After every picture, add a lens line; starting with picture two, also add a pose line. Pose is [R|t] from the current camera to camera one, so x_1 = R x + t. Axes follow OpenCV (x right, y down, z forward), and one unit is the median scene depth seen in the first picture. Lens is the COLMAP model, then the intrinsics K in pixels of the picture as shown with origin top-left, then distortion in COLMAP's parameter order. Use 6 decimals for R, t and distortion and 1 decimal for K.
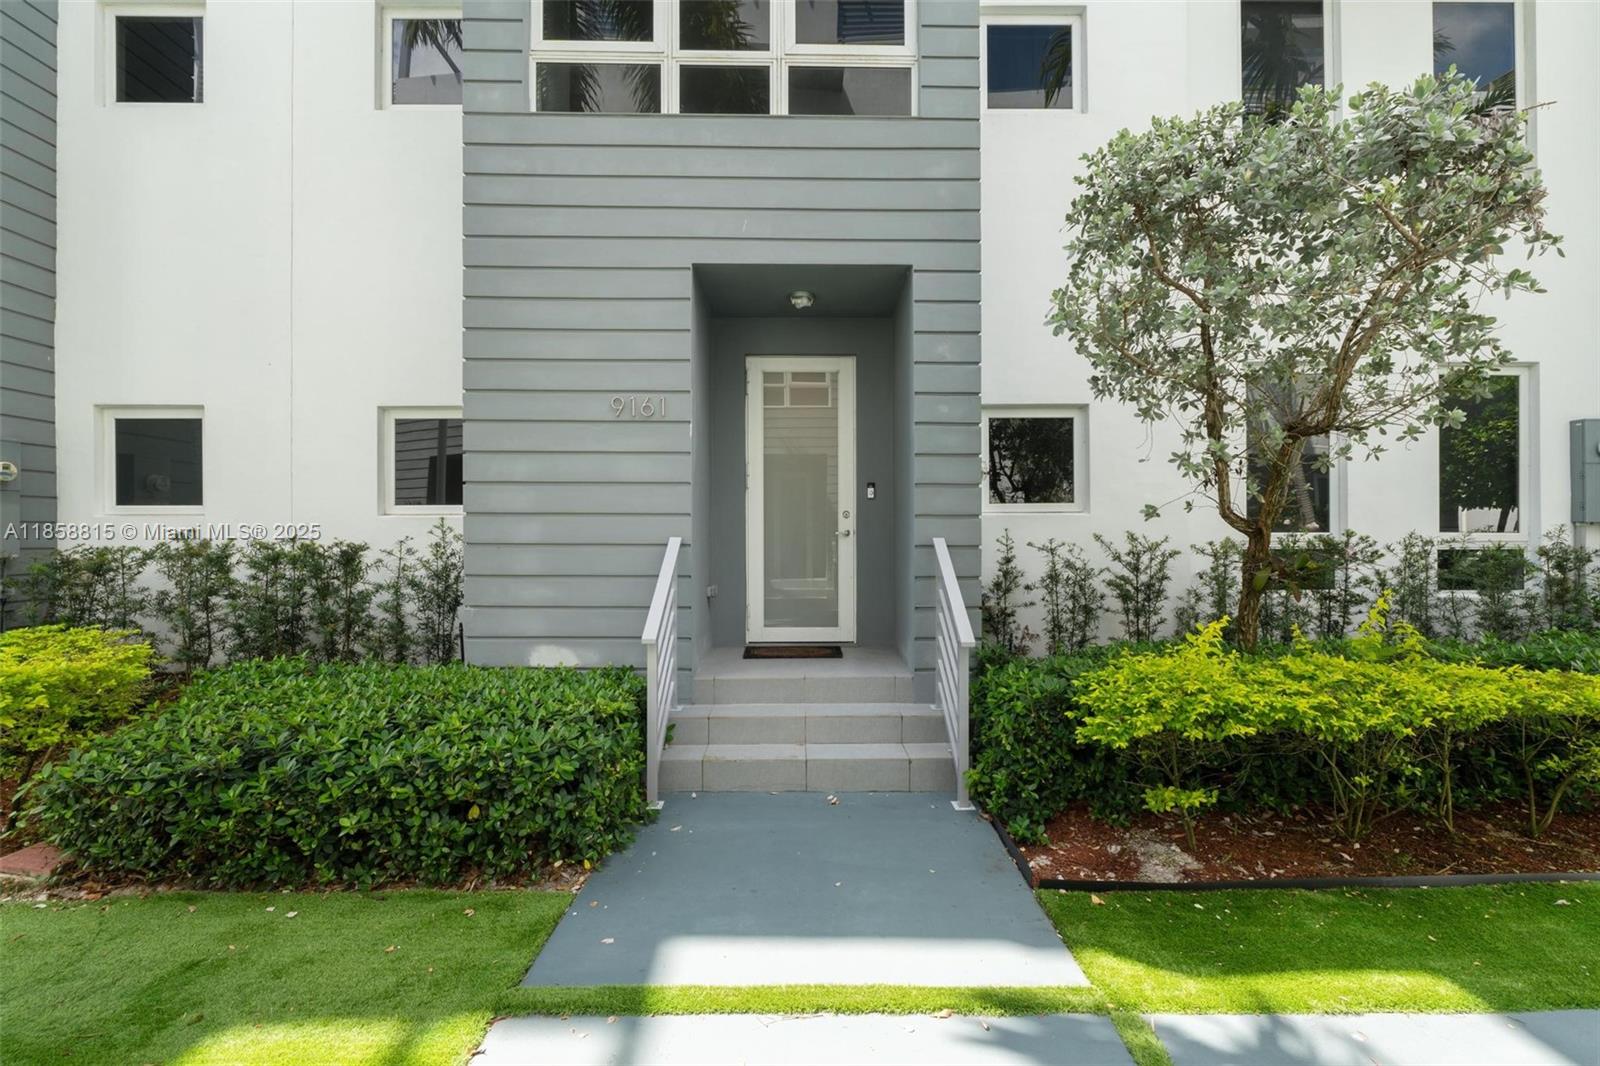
lens RADIAL K [[690.0, 0, 802.8], [0, 690.0, 531.0], [0, 0, 1]] dist [-0.004095, -0.000654]
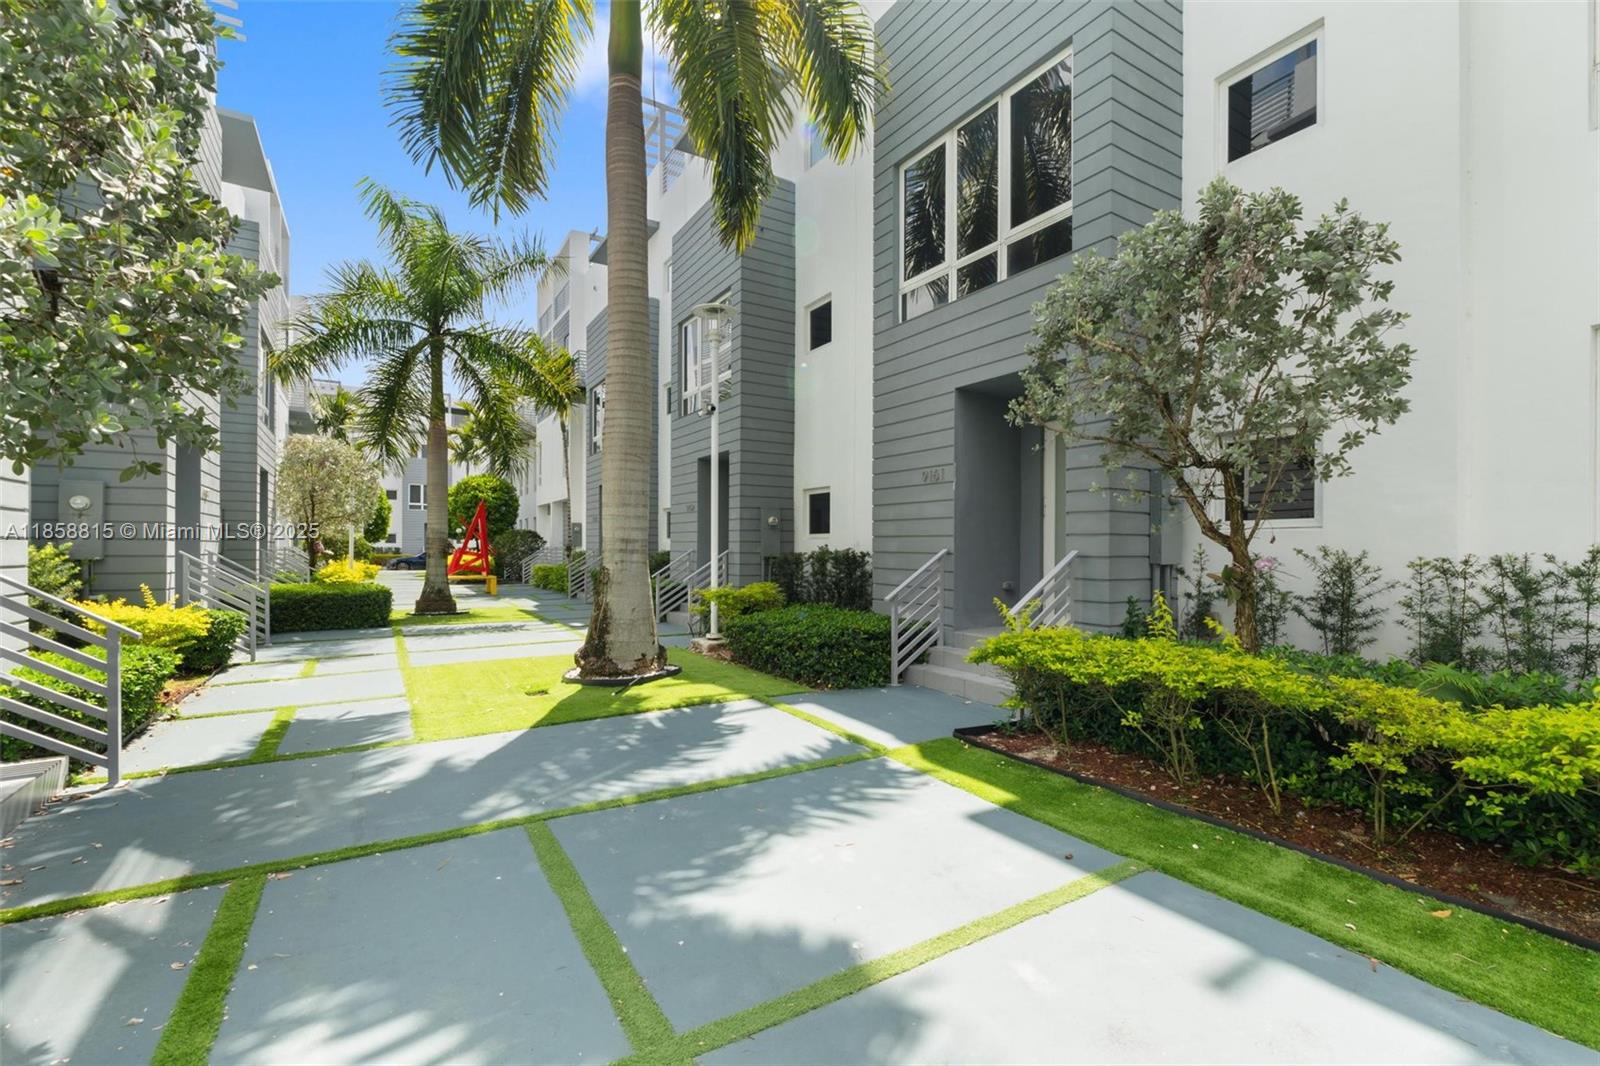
lens RADIAL K [[690.0, 0, 798.4], [0, 690.0, 541.3], [0, 0, 1]] dist [-0.004095, -0.000654]
pose [[0.507980, -0.005575, -0.861351, 1.064159], [-0.001324, 0.999973, -0.007253, 0.002723], [0.861368, 0.004825, 0.507958, -0.189805]]
